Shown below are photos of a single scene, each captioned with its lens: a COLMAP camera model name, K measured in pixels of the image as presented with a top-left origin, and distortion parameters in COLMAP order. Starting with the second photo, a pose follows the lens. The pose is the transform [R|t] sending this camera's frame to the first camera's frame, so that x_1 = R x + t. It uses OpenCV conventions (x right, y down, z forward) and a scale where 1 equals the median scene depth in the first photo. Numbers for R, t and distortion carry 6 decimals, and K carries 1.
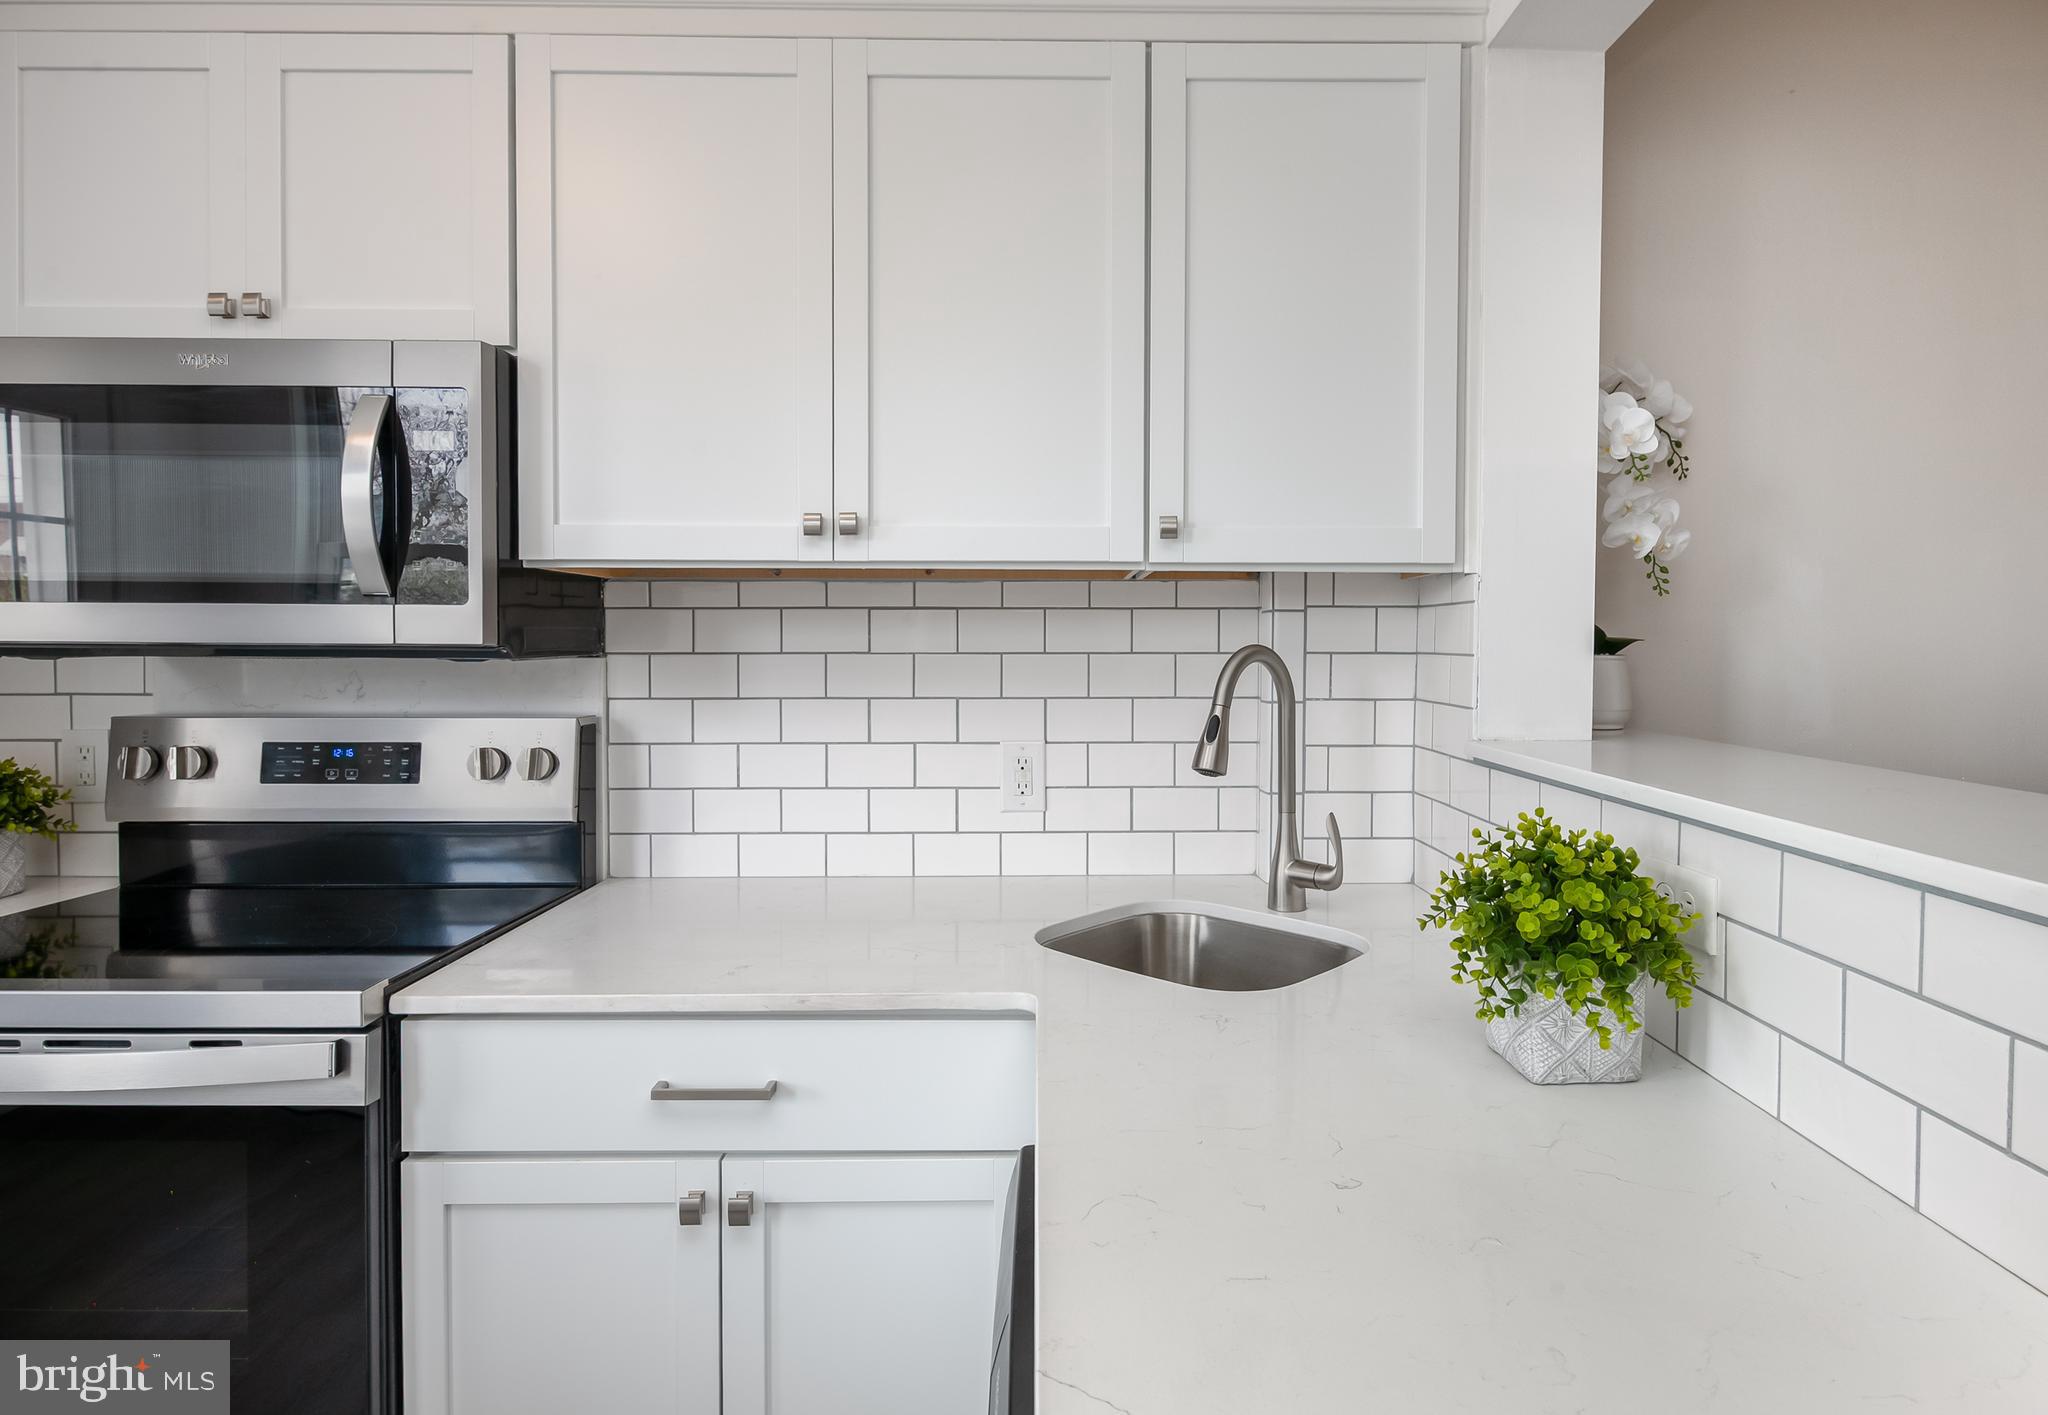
lens RADIAL K [[1116.5, 0, 1073.1], [0, 1116.5, 653.9], [0, 0, 1]] dist [-0.001195, -0.004538]
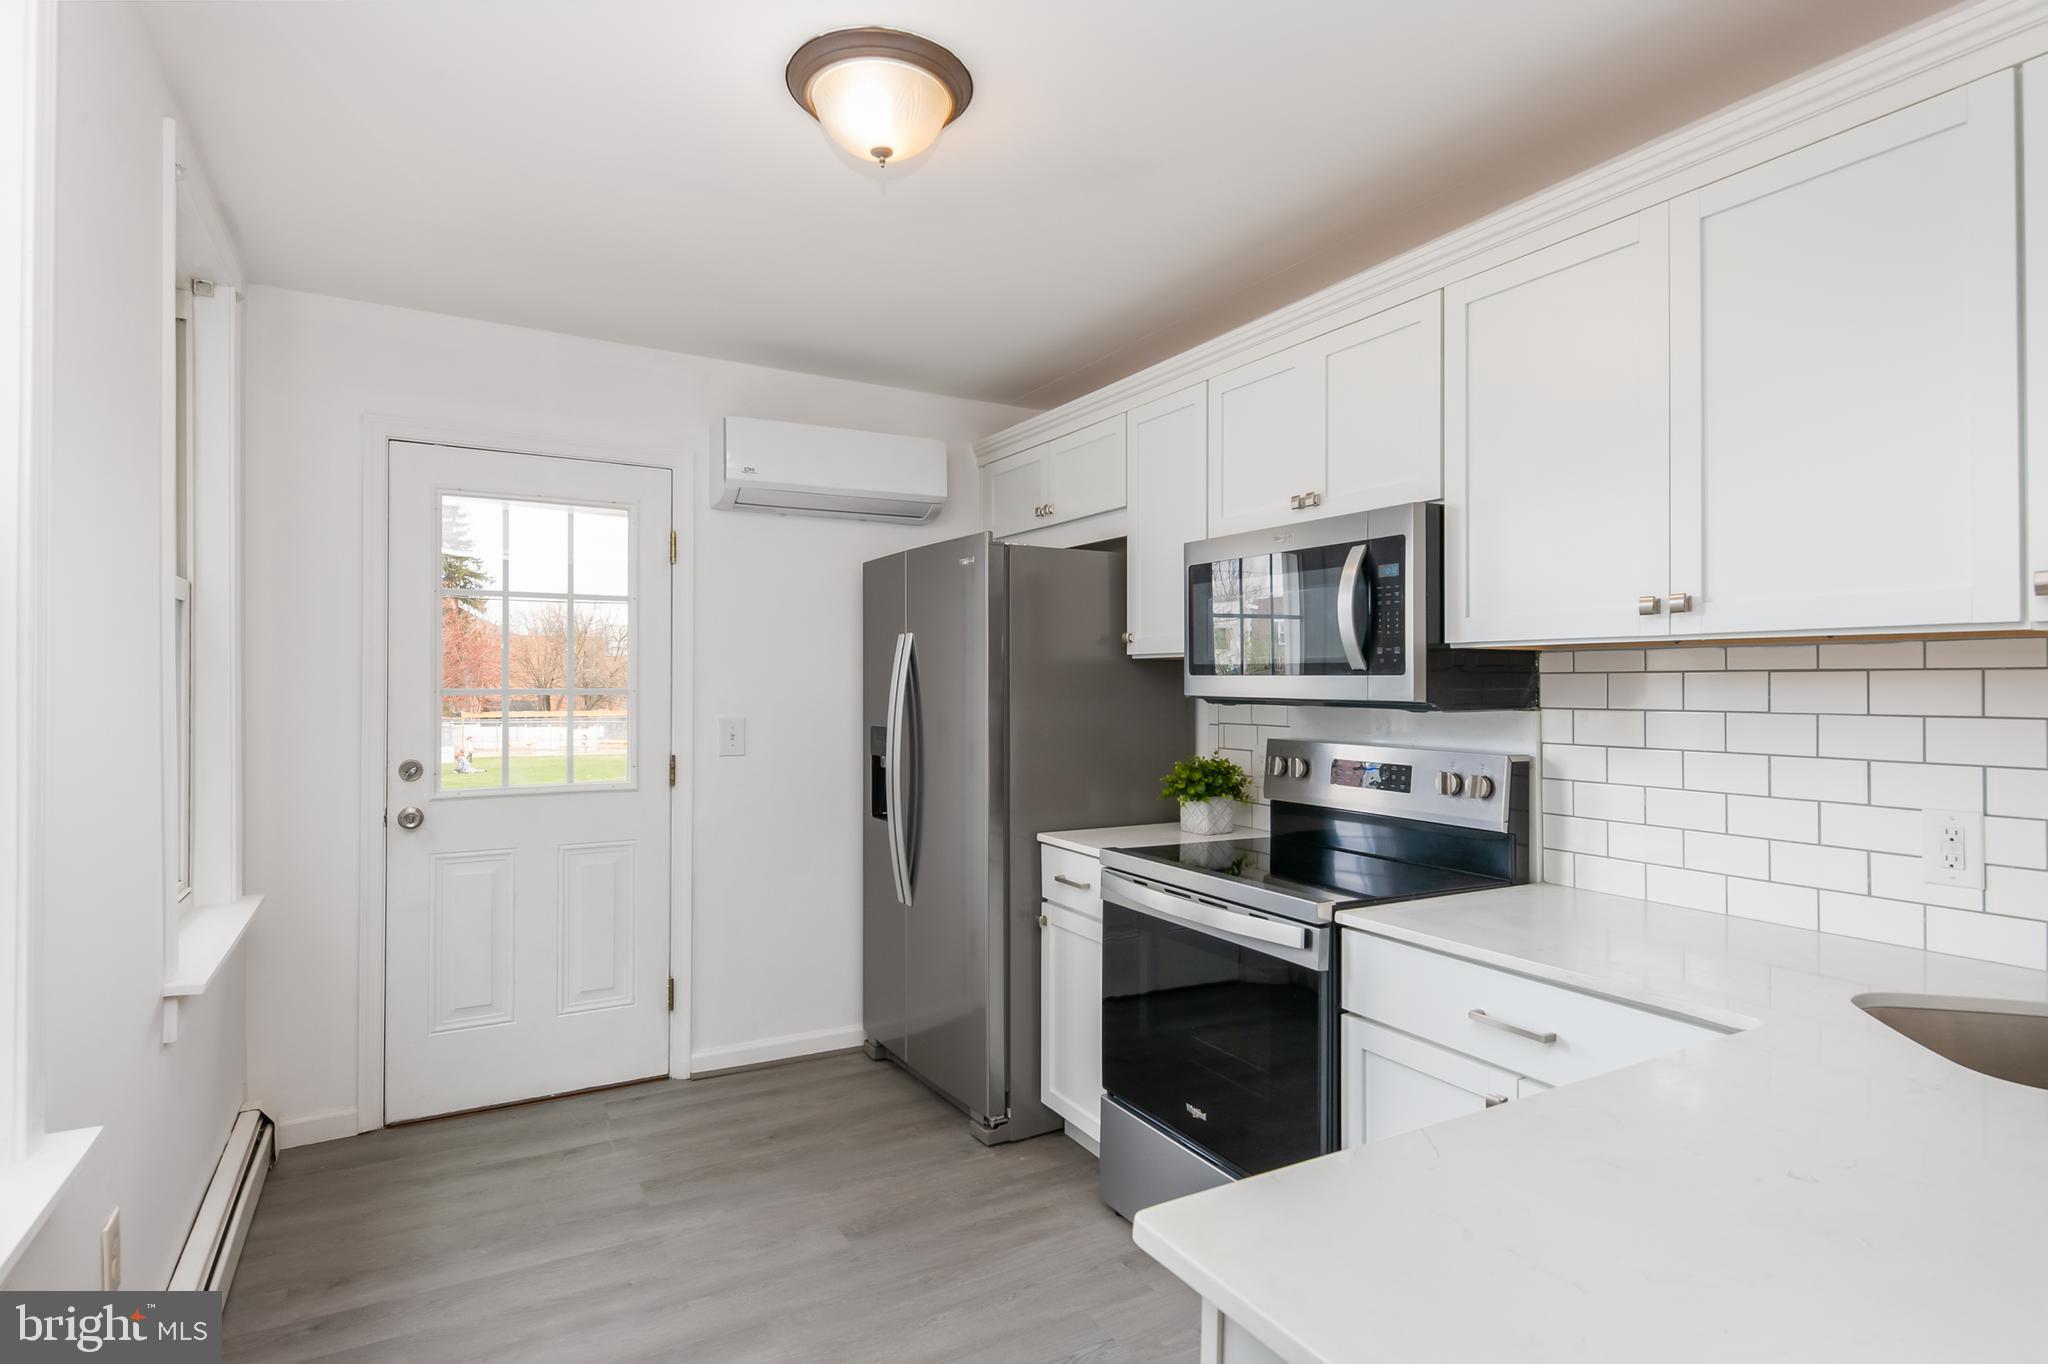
lens RADIAL K [[1024.8, 0, 1008.7], [0, 1024.8, 678.4], [0, 0, 1]] dist [-0.012326, -0.001964]
pose [[0.463437, -0.004401, -0.886119, 0.377012], [-0.015280, 0.999799, -0.012958, -0.011198], [0.885998, 0.019545, 0.463277, -0.110321]]
